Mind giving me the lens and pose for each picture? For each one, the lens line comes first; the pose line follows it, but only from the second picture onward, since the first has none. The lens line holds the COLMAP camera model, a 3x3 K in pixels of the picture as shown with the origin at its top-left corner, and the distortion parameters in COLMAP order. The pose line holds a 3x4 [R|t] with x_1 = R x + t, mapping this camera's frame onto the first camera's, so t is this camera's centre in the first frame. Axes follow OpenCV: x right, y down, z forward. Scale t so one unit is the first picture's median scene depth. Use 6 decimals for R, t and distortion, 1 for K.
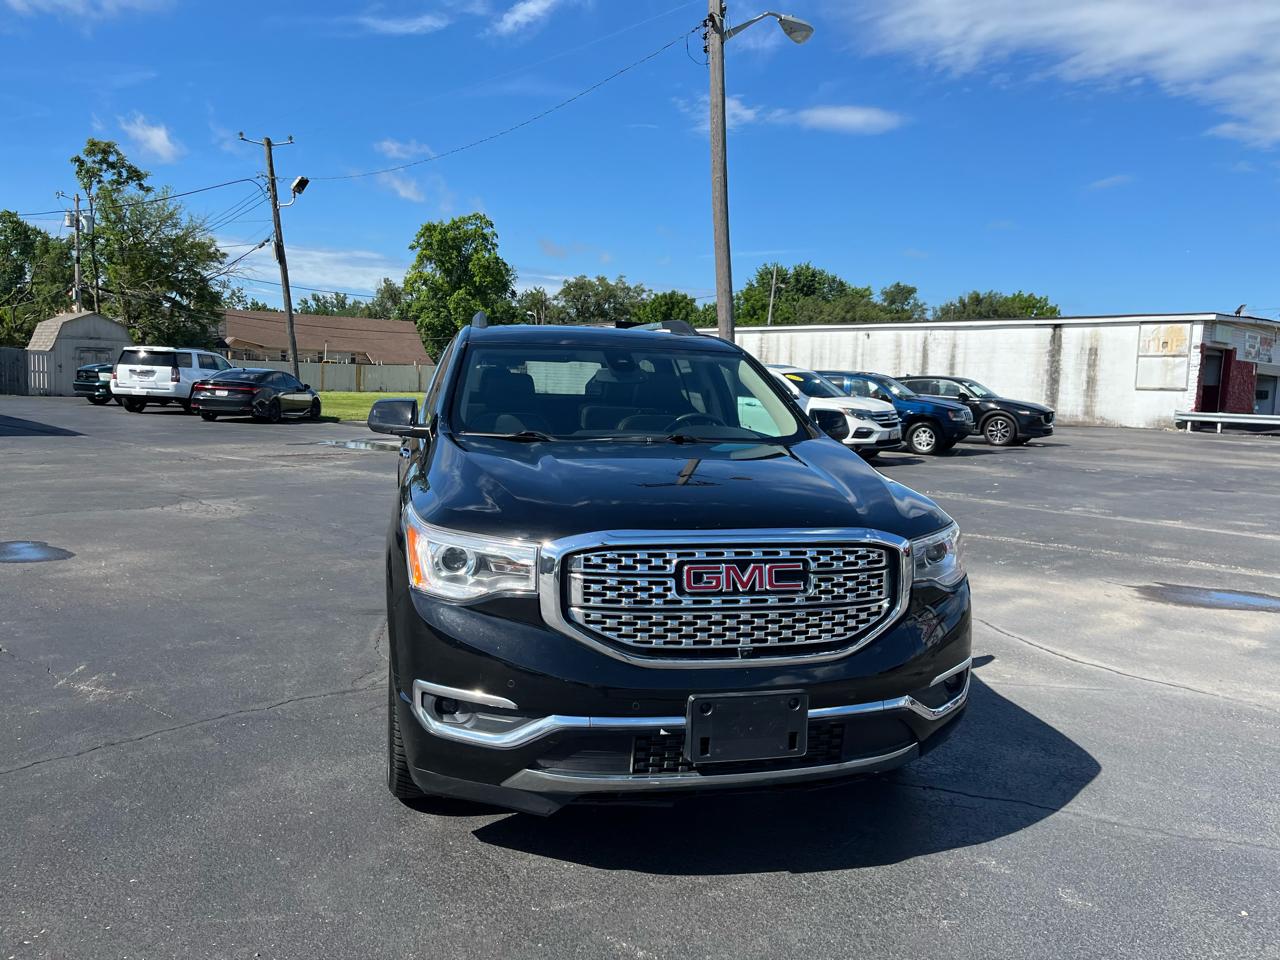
lens RADIAL K [[968.3, 0, 640.6], [0, 968.3, 462.8], [0, 0, 1]] dist [0.069770, -0.092967]
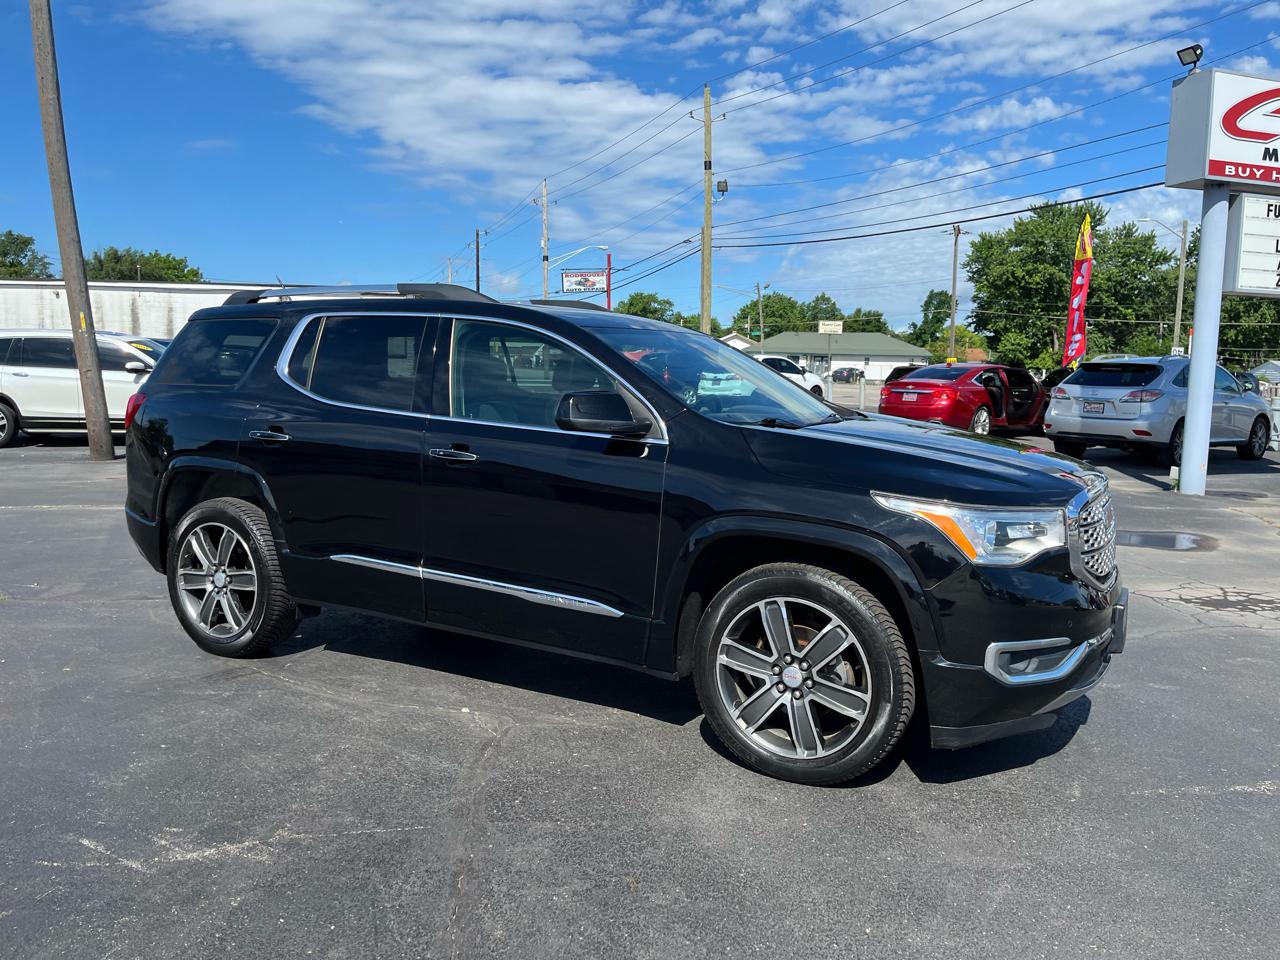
lens RADIAL K [[968.3, 0, 652.4], [0, 968.3, 469.3], [0, 0, 1]] dist [0.069770, -0.092967]
pose [[0.668888, -0.094980, 0.737270, -0.093932], [0.063892, 0.995479, 0.070279, -0.005940], [-0.740612, 0.000097, 0.671933, 0.038753]]
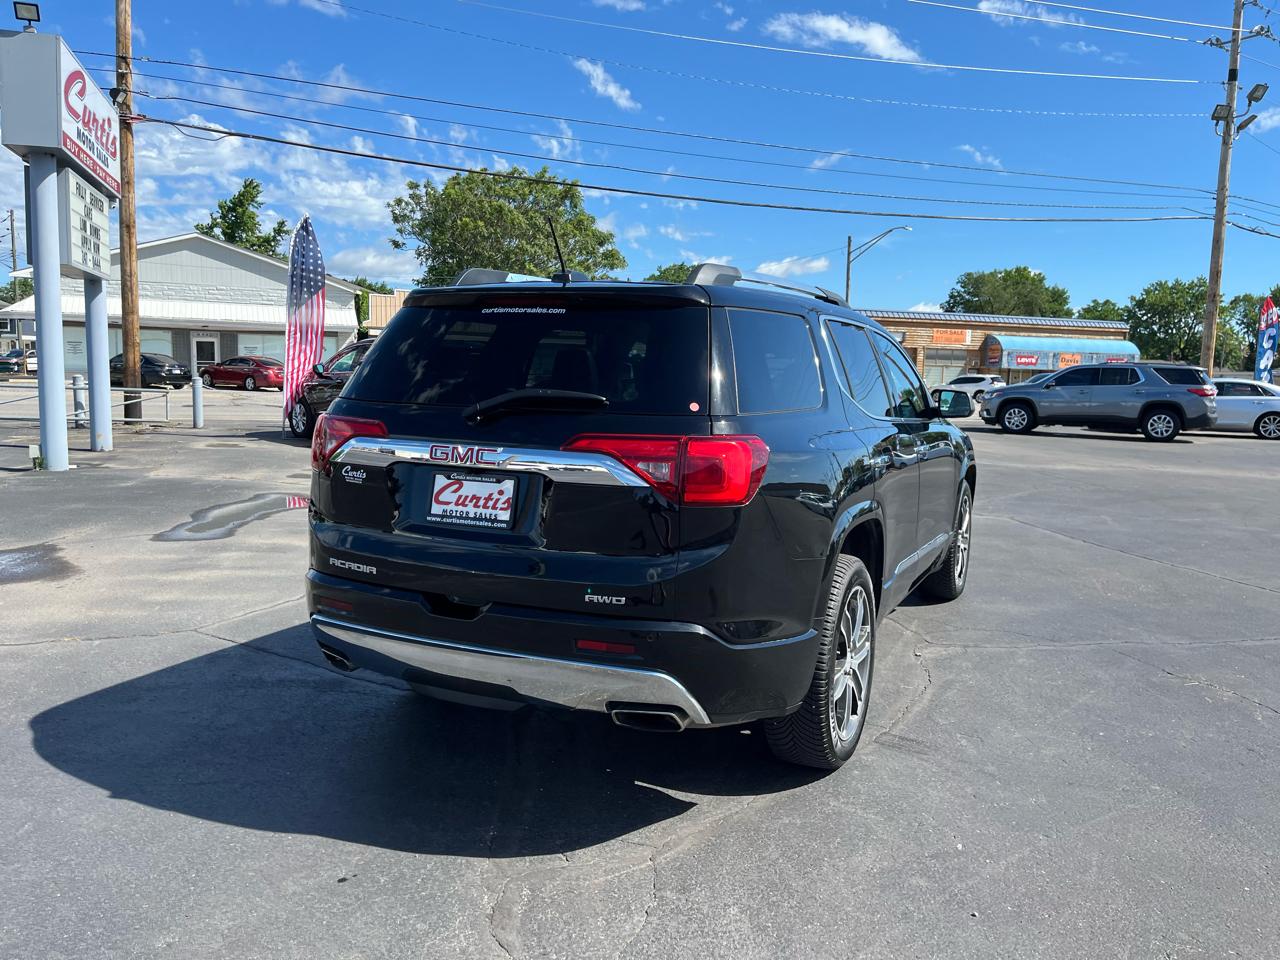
lens RADIAL K [[968.3, 0, 654.2], [0, 968.3, 478.9], [0, 0, 1]] dist [0.069770, -0.092967]
pose [[-0.778750, -0.120945, 0.615565, -0.081601], [0.005470, 0.979893, 0.199447, -0.023246], [-0.627310, 0.158687, -0.762431, 0.245696]]
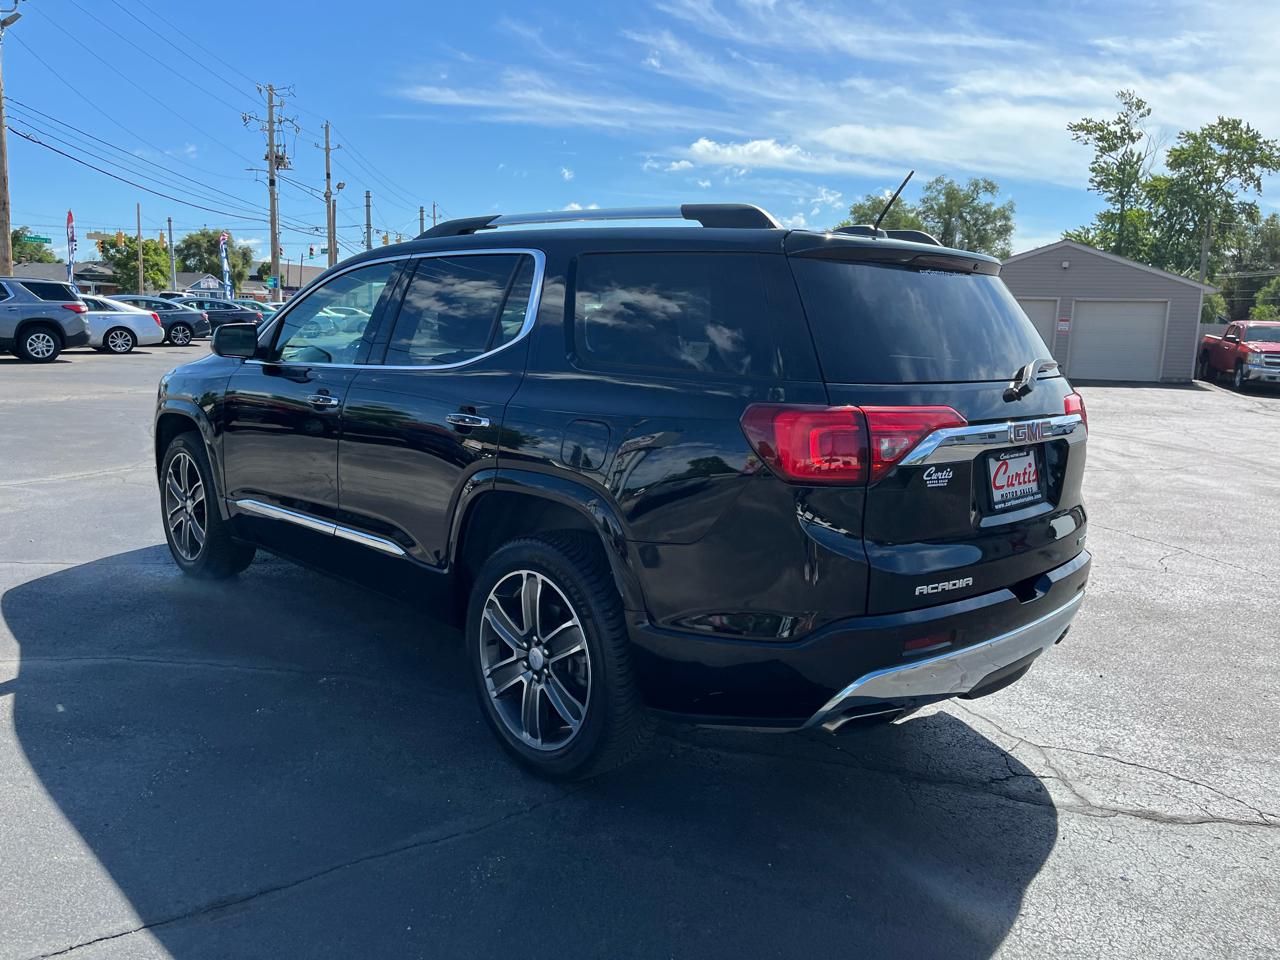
lens RADIAL K [[967.7, 0, 647.8], [0, 967.7, 472.1], [0, 0, 1]] dist [0.074012, -0.099290]
pose [[-0.859625, 0.023850, -0.510368, 0.041295], [-0.101907, 0.970835, 0.217012, -0.020018], [0.500659, 0.238559, -0.832124, 0.244175]]
